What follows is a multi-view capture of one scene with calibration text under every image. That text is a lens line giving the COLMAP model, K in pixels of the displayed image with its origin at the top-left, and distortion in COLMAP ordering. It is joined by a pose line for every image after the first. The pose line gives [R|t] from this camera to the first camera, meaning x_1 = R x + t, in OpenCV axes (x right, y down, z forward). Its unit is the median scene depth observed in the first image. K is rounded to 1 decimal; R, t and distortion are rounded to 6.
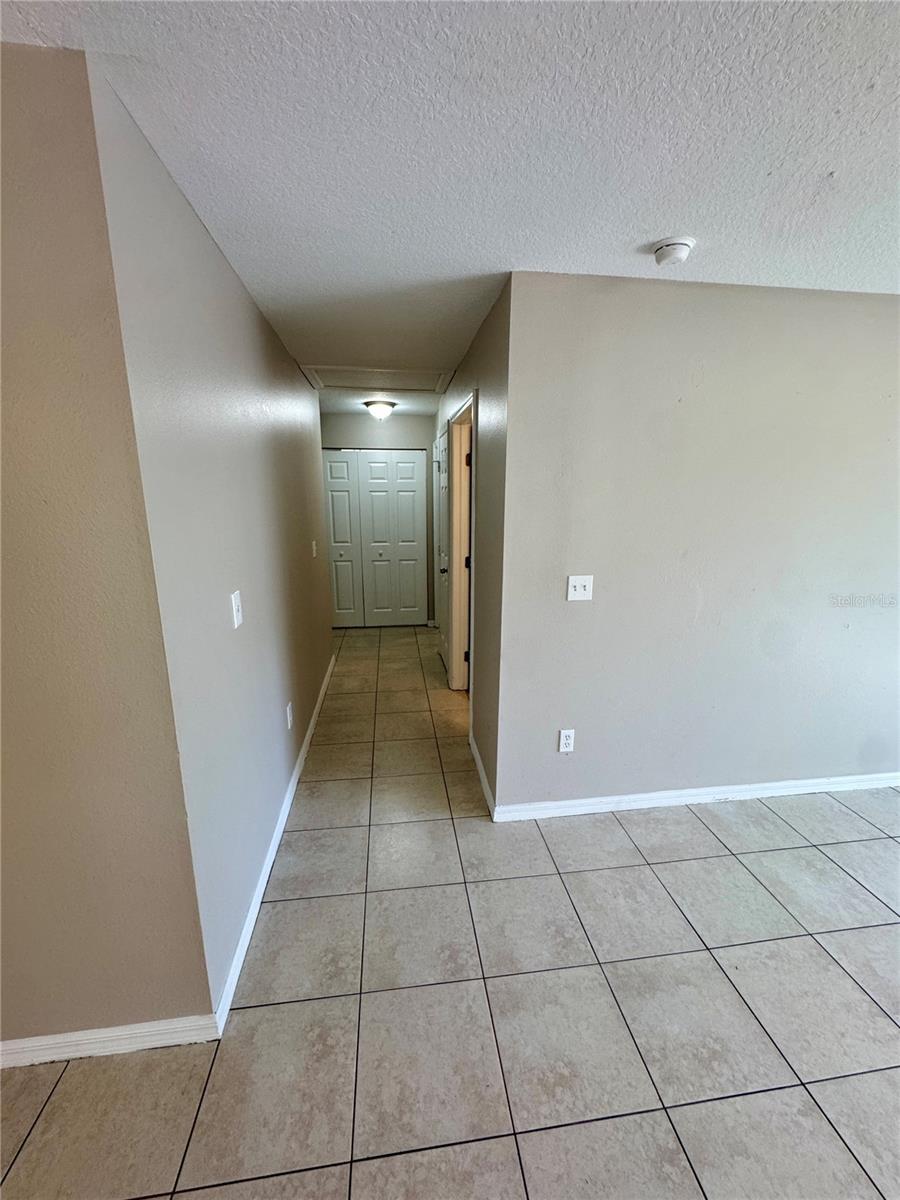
lens RADIAL K [[480.3, 0, 451.8], [0, 480.3, 599.8], [0, 0, 1]] dist [-0.003582, 0.001168]
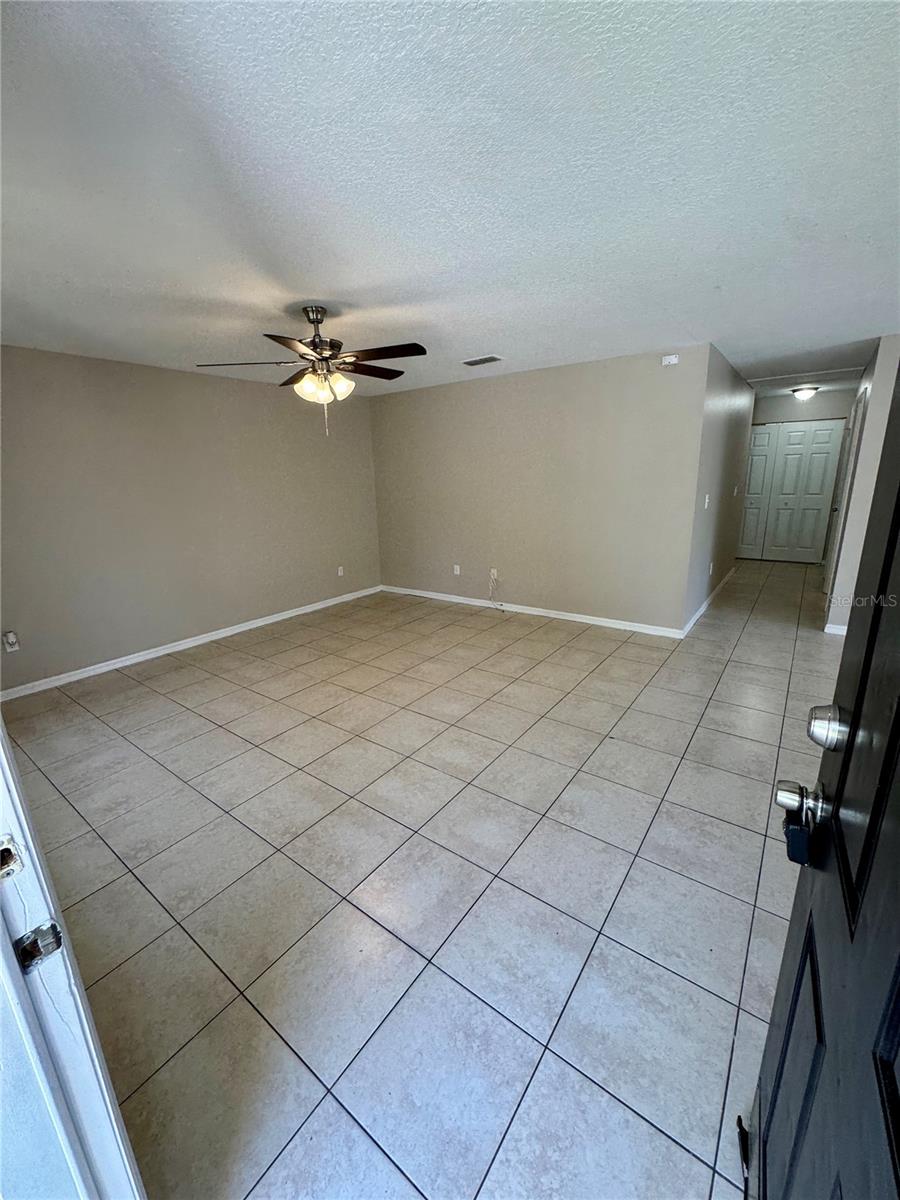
lens RADIAL K [[480.3, 0, 456.2], [0, 480.3, 601.8], [0, 0, 1]] dist [-0.003582, 0.001168]
pose [[0.720941, 0.158751, -0.674569, 0.157264], [-0.119663, 0.987304, 0.104459, 0.174644], [0.682587, 0.005412, 0.730784, -0.701639]]
